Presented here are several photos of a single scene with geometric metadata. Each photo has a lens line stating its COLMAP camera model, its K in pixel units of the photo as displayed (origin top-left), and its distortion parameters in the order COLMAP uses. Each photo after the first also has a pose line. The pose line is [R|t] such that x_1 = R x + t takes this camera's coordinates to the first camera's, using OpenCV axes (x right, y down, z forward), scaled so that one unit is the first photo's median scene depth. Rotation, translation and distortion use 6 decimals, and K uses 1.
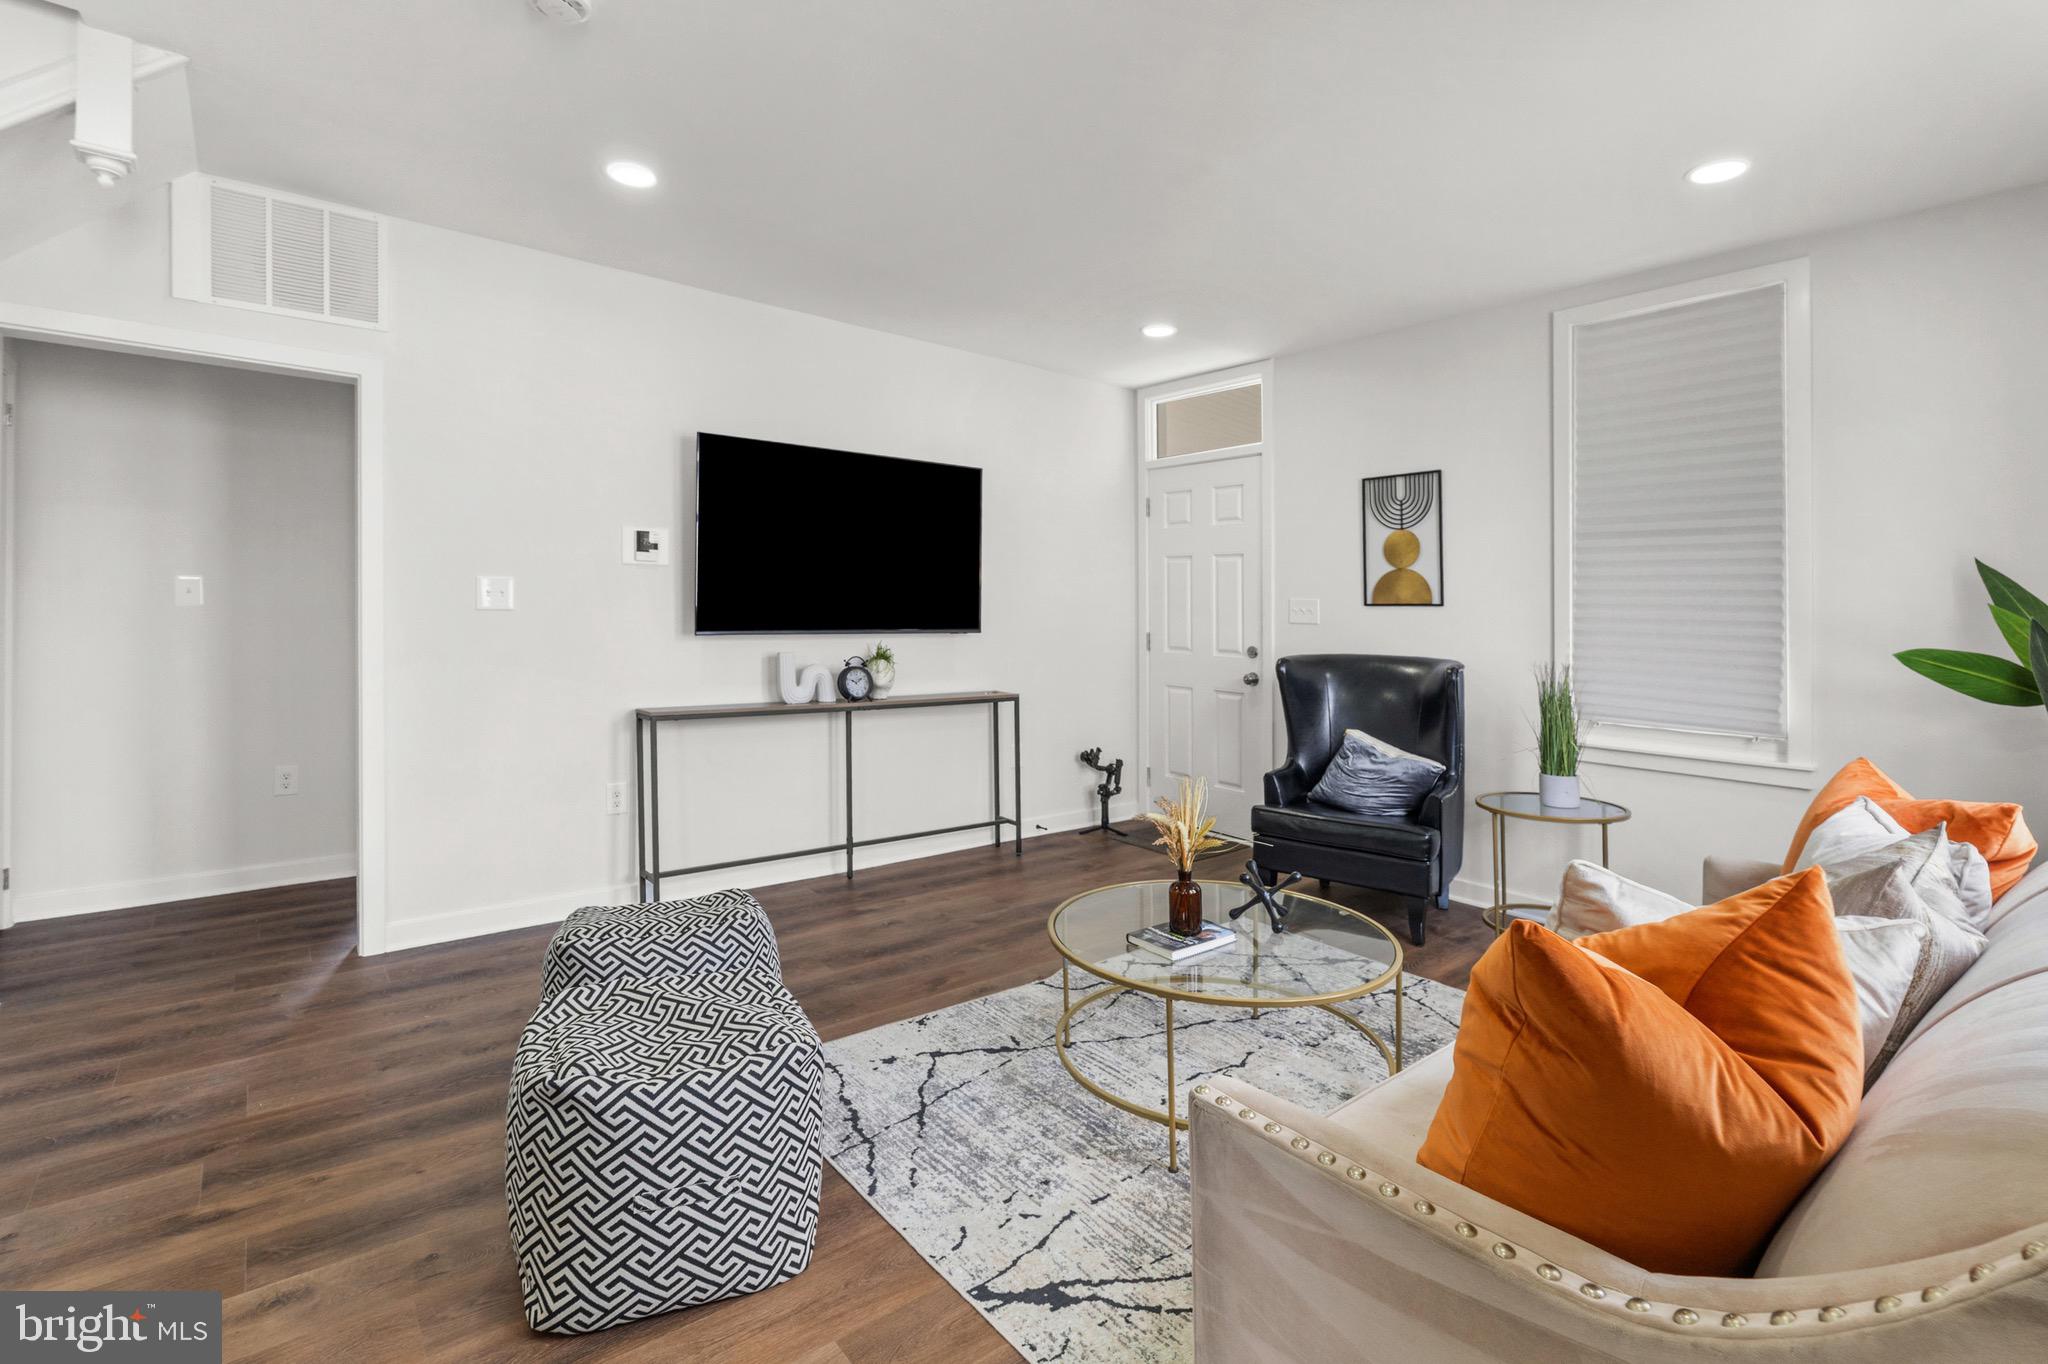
lens RADIAL K [[937.1, 0, 1035.6], [0, 937.1, 627.1], [0, 0, 1]] dist [-0.004901, -0.000542]
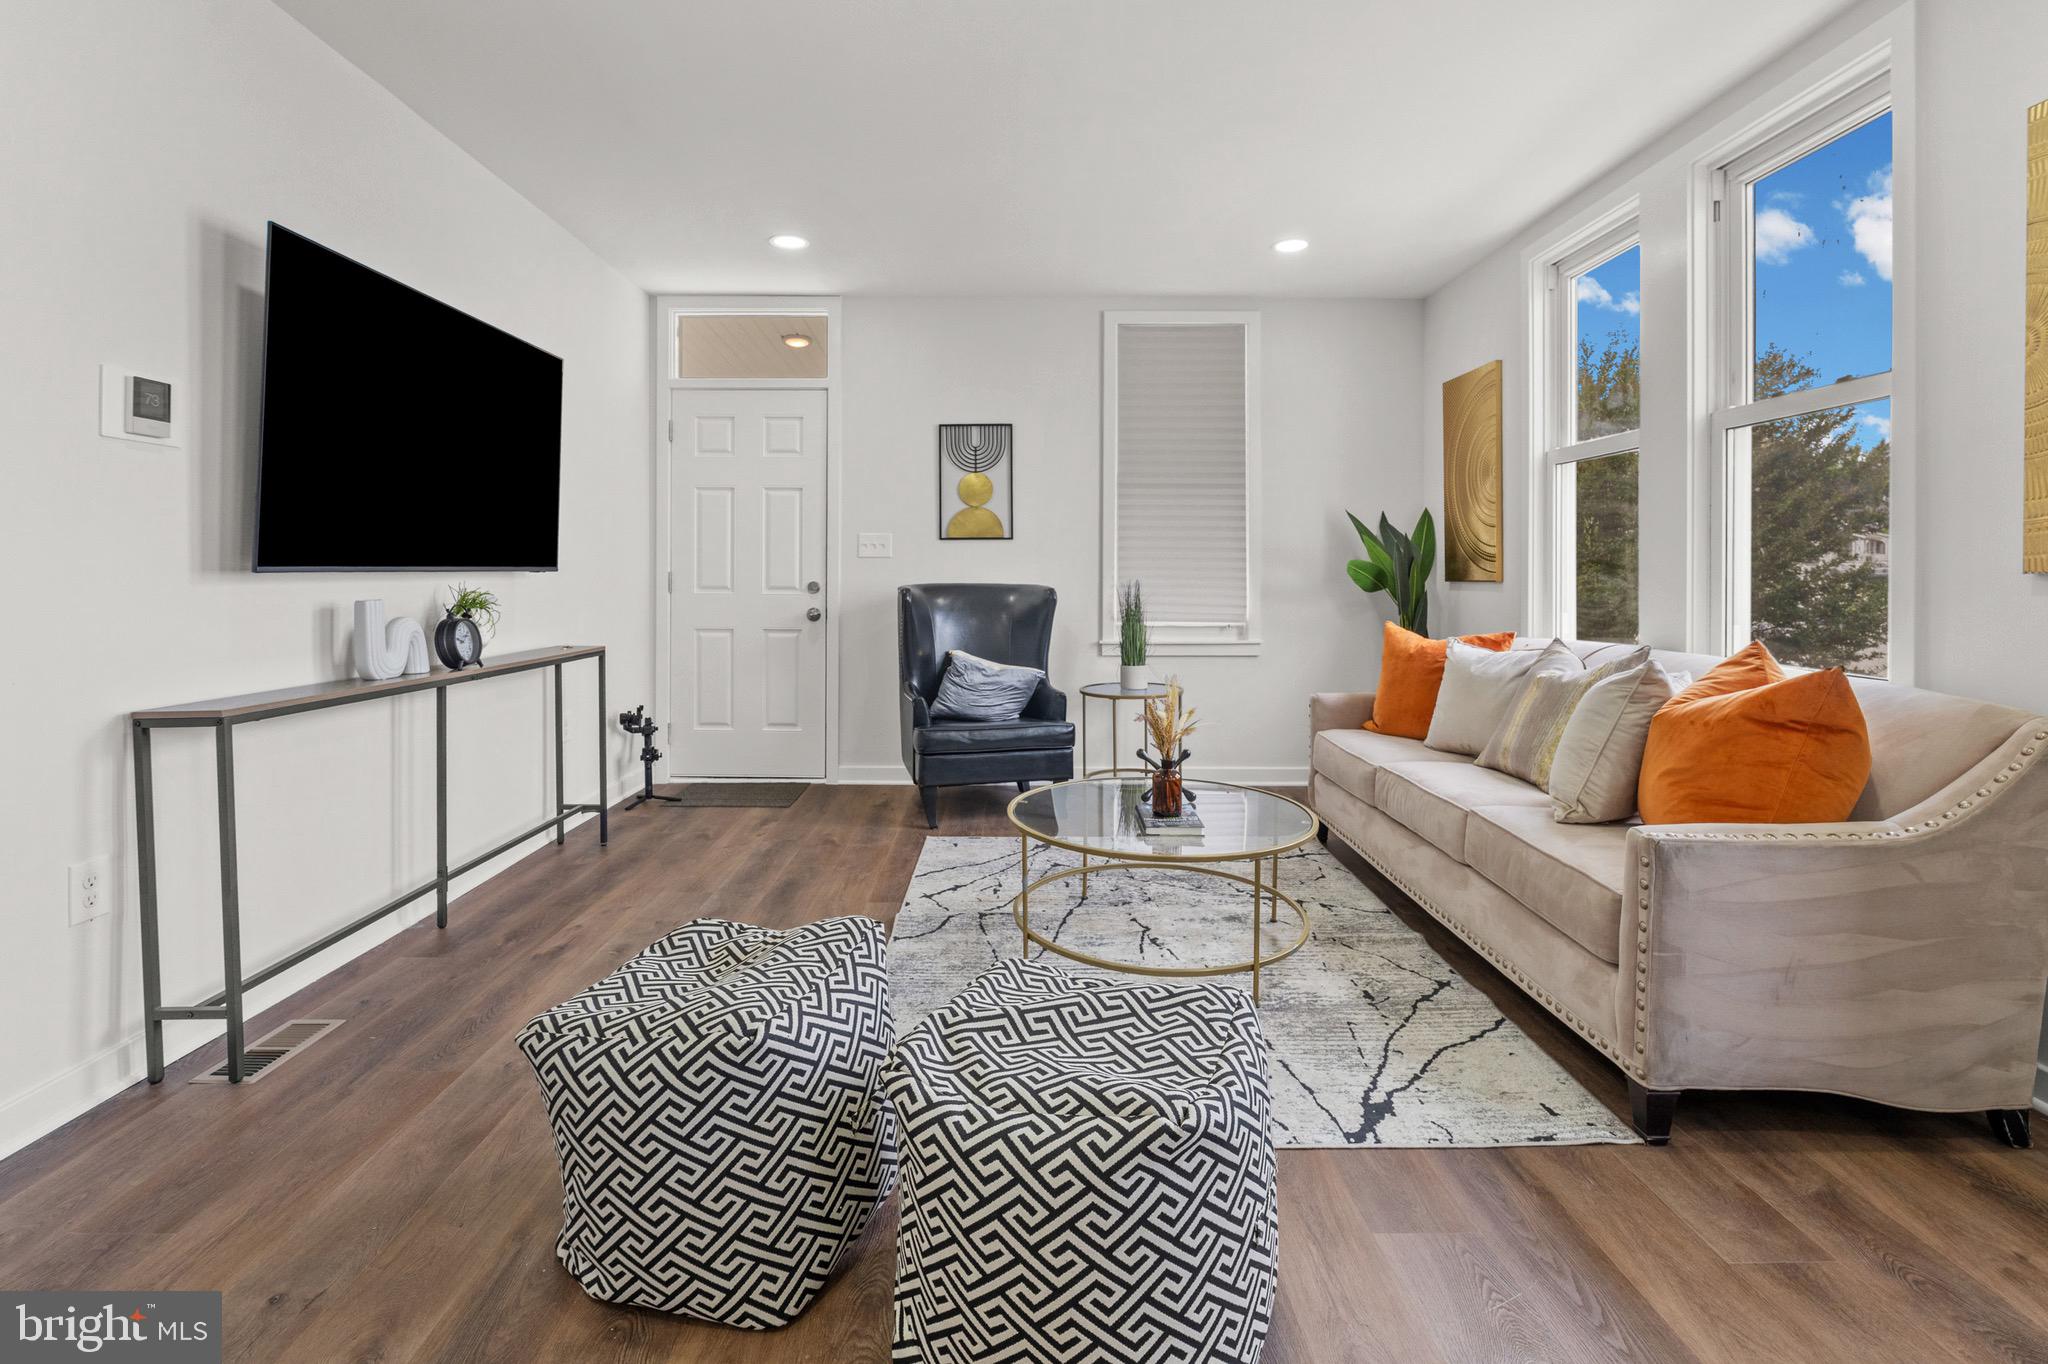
lens RADIAL K [[919.2, 0, 1007.2], [0, 919.2, 593.3], [0, 0, 1]] dist [-0.004918, -0.000236]
pose [[0.638502, -0.033985, 0.768870, -0.463531], [0.025020, 0.999413, 0.023397, 0.017956], [-0.769214, 0.004298, 0.638977, 0.259444]]
